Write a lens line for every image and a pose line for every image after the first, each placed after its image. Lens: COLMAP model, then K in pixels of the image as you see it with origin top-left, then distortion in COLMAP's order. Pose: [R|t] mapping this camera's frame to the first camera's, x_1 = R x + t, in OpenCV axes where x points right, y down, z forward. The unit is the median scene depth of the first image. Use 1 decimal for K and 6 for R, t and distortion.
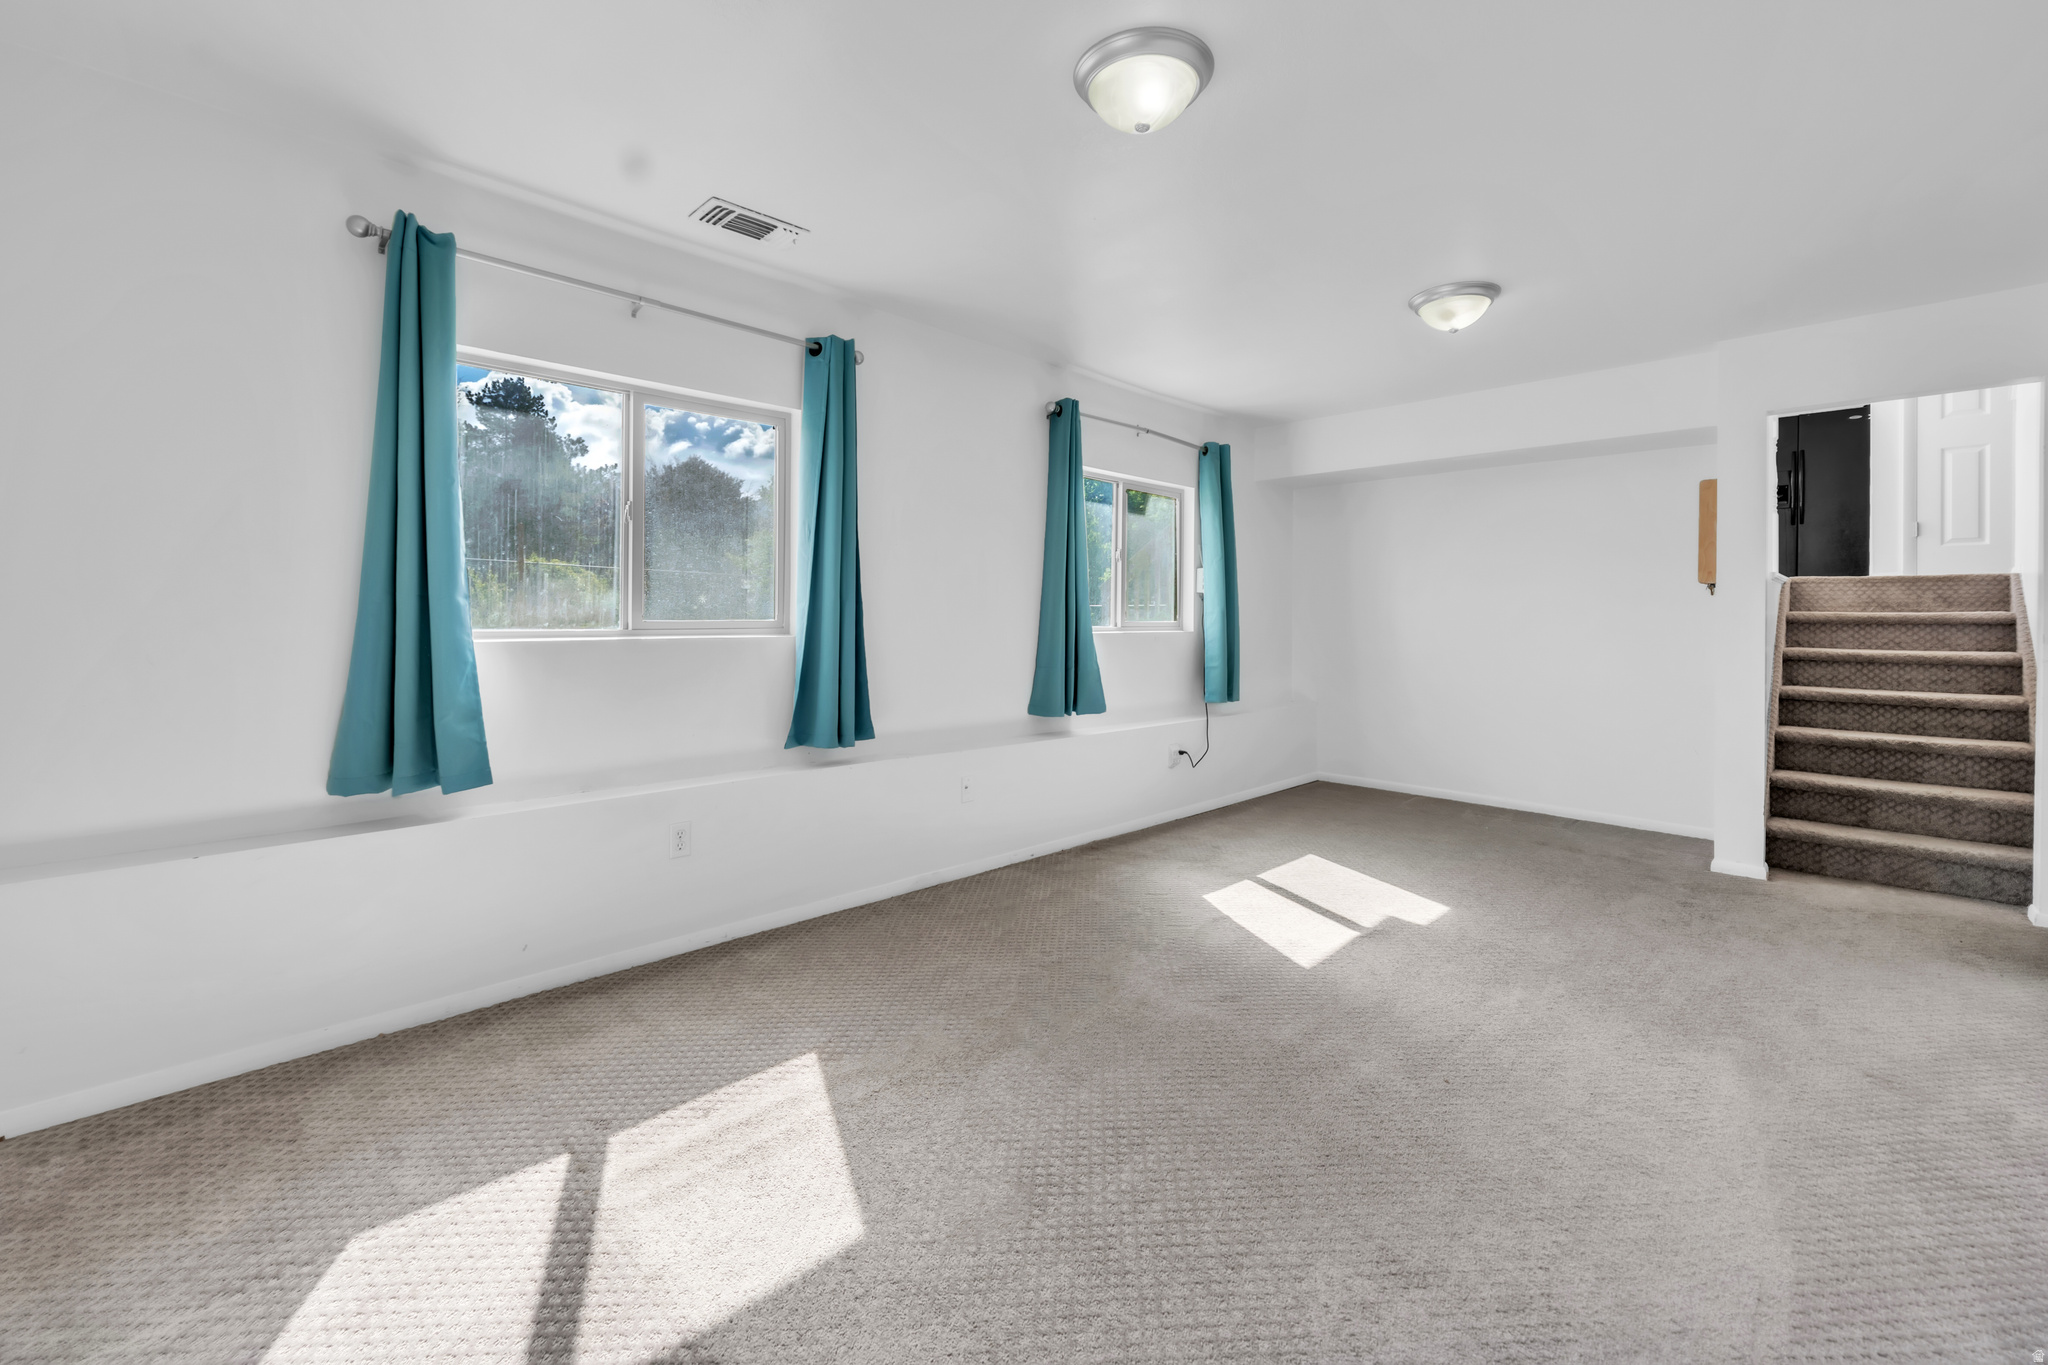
lens RADIAL K [[867.8, 0, 1025.6], [0, 867.8, 626.7], [0, 0, 1]] dist [0.000537, -0.000055]
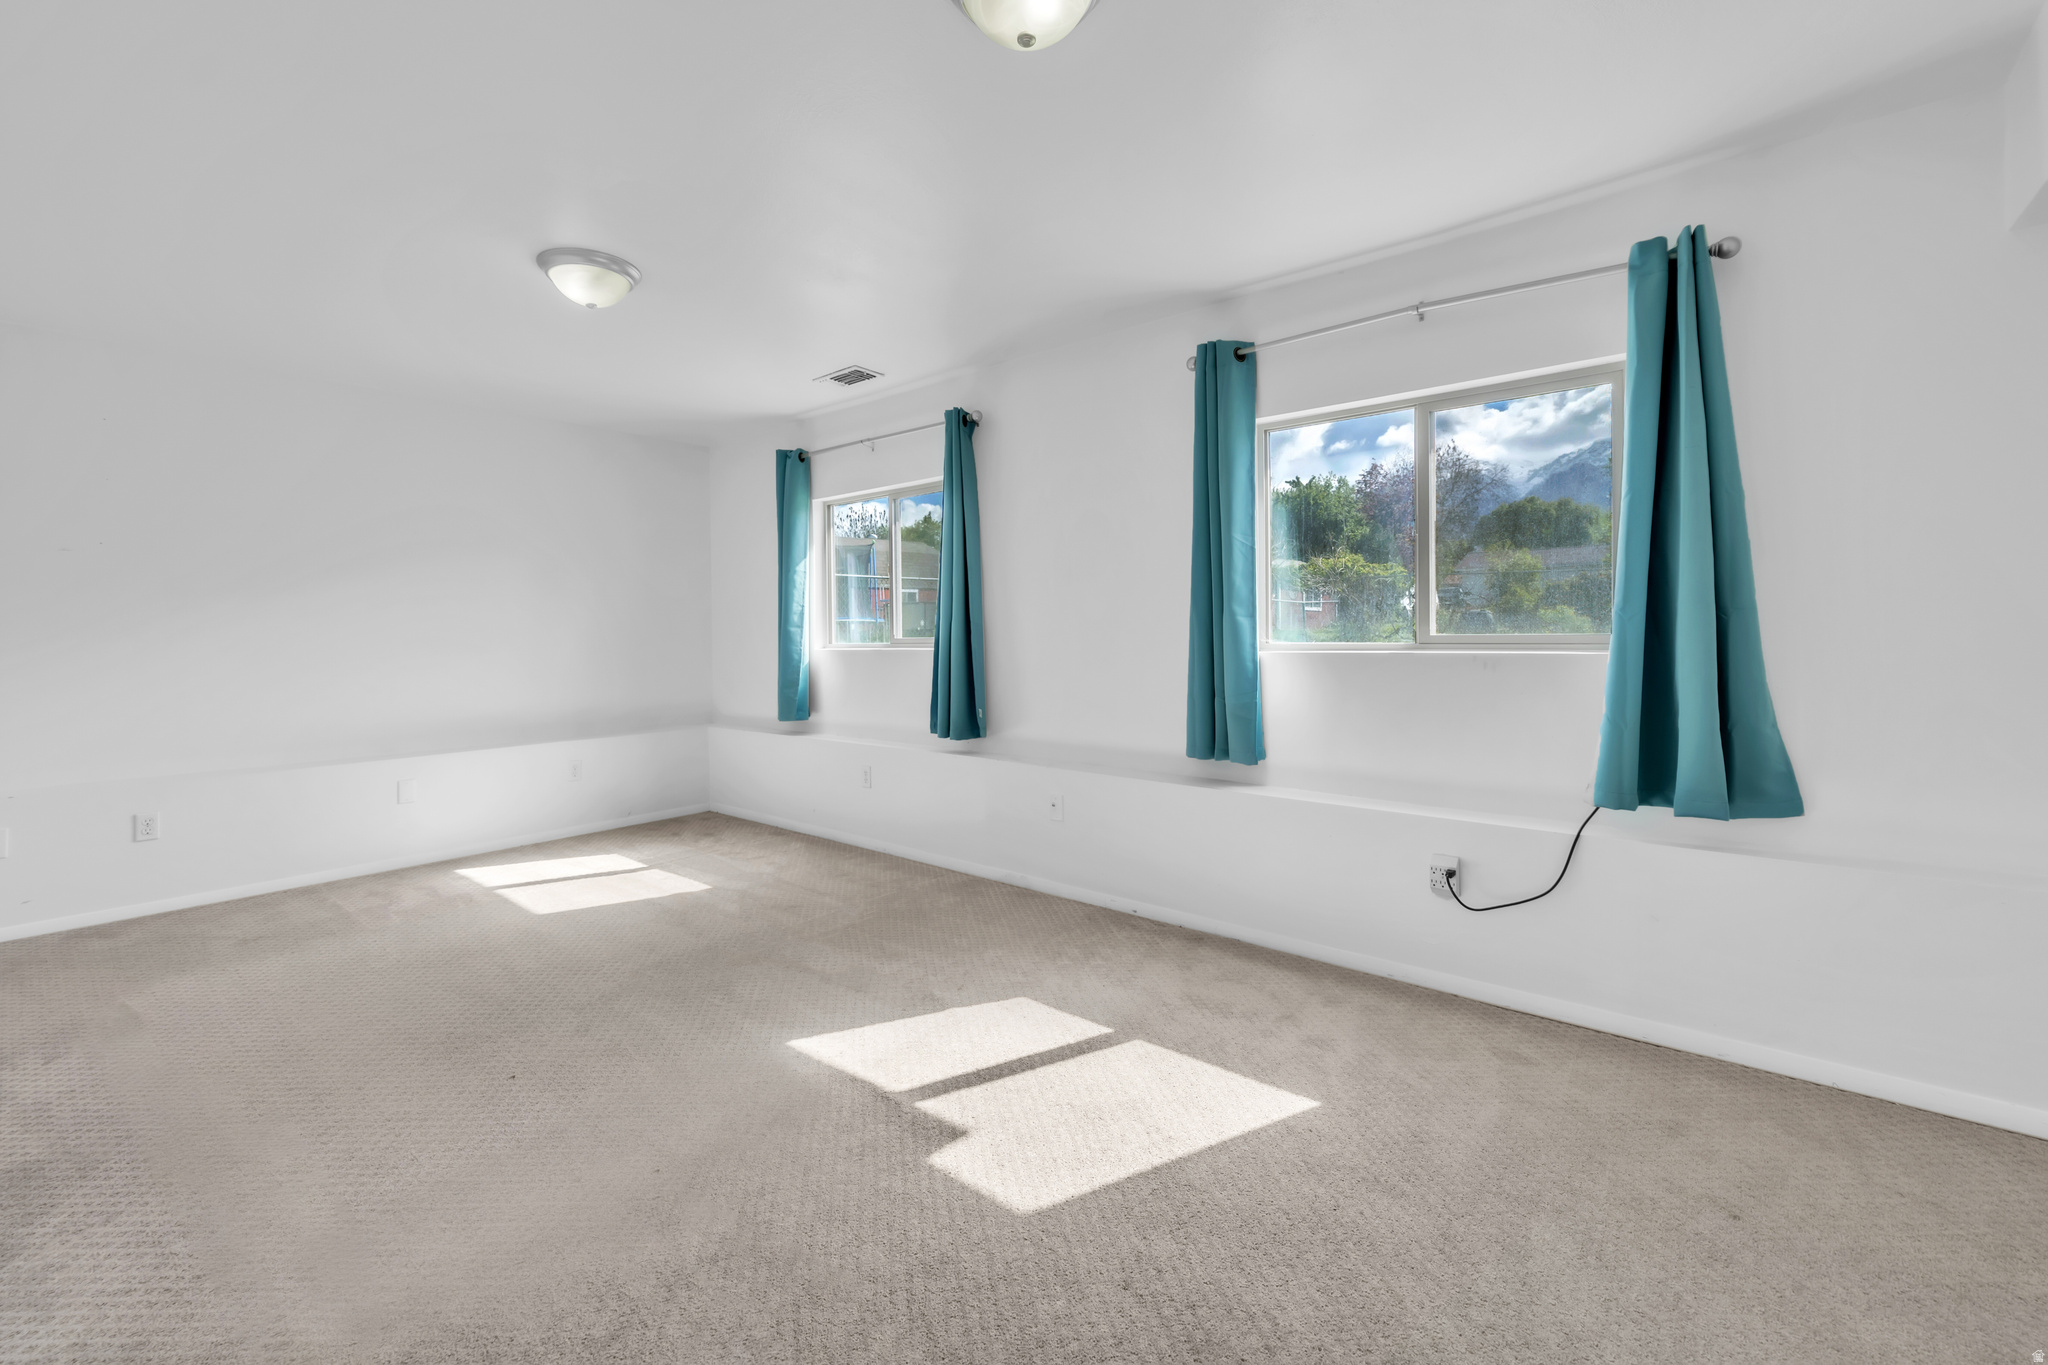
lens RADIAL K [[847.5, 0, 1024.0], [0, 847.5, 682.5], [0, 0, 1]] dist [-0.000666, -0.000496]
pose [[0.060667, 0.039614, -0.997372, 0.599290], [0.007267, 0.999168, 0.040127, 0.003102], [0.998132, -0.009682, 0.060328, 0.612441]]
